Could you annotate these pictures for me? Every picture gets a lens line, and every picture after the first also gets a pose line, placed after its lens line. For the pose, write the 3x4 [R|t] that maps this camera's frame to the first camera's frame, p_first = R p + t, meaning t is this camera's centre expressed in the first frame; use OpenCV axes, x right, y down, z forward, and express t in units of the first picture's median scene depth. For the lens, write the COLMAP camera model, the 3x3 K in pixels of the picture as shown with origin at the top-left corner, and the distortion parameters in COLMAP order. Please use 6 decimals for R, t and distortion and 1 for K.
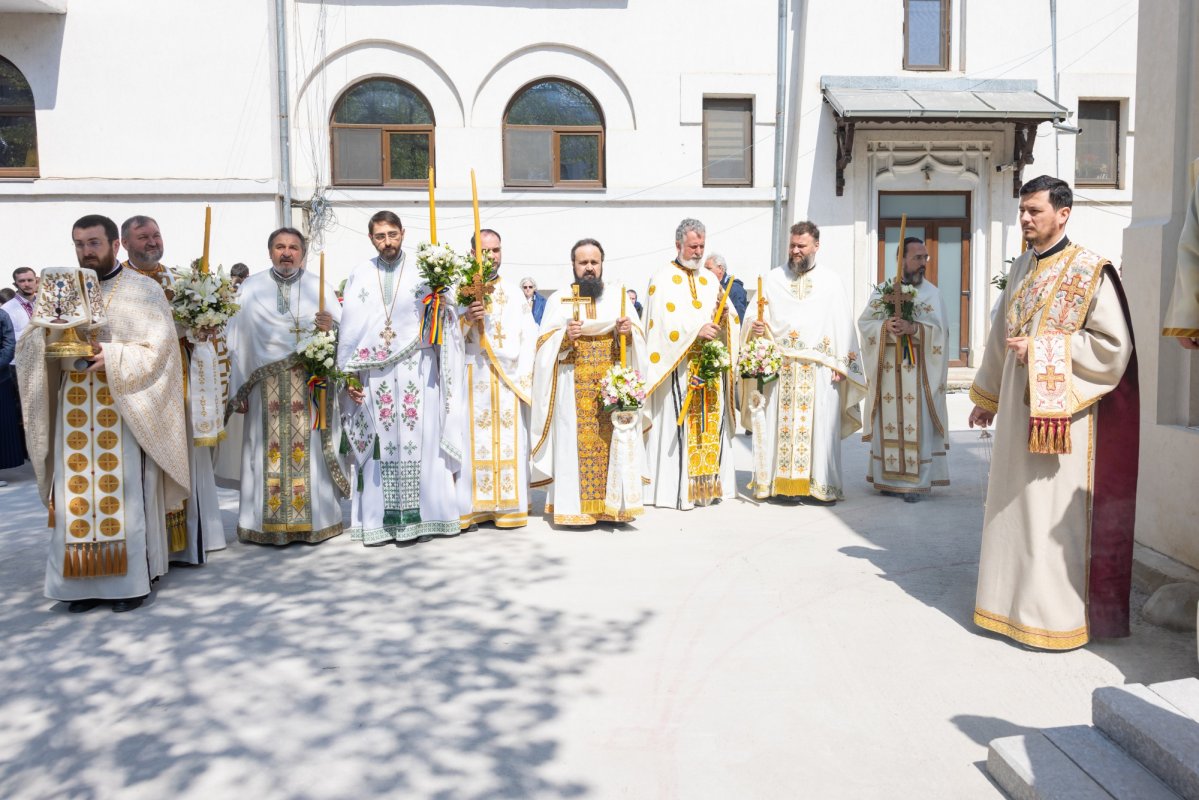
lens RADIAL K [[1158.3, 0, 607.1], [0, 1158.3, 397.9], [0, 0, 1]] dist [-0.029911, 0.000000]
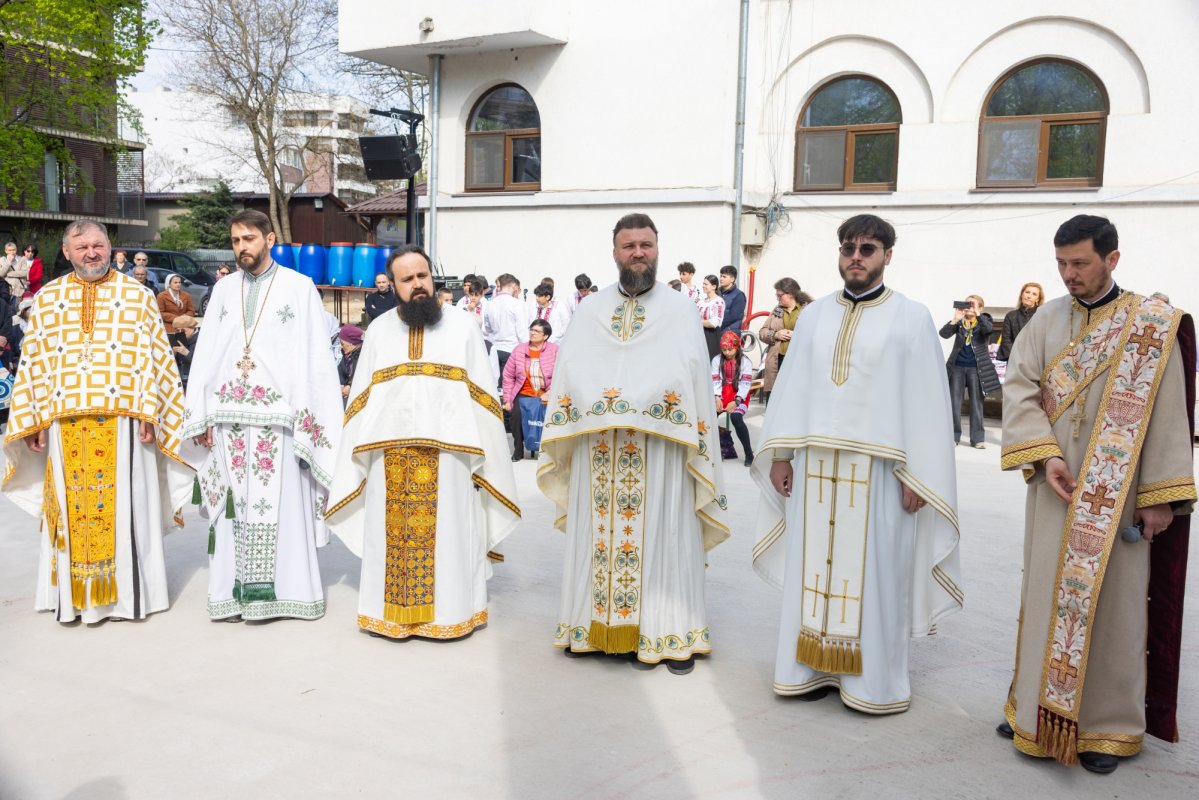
lens RADIAL K [[1158.3, 0, 594.3], [0, 1158.3, 393.9], [0, 0, 1]] dist [-0.029911, 0.000000]
pose [[0.880875, 0.055432, -0.470092, 0.403616], [-0.060178, 0.998175, 0.004939, -0.052684], [0.469508, 0.023939, 0.882603, 0.398117]]
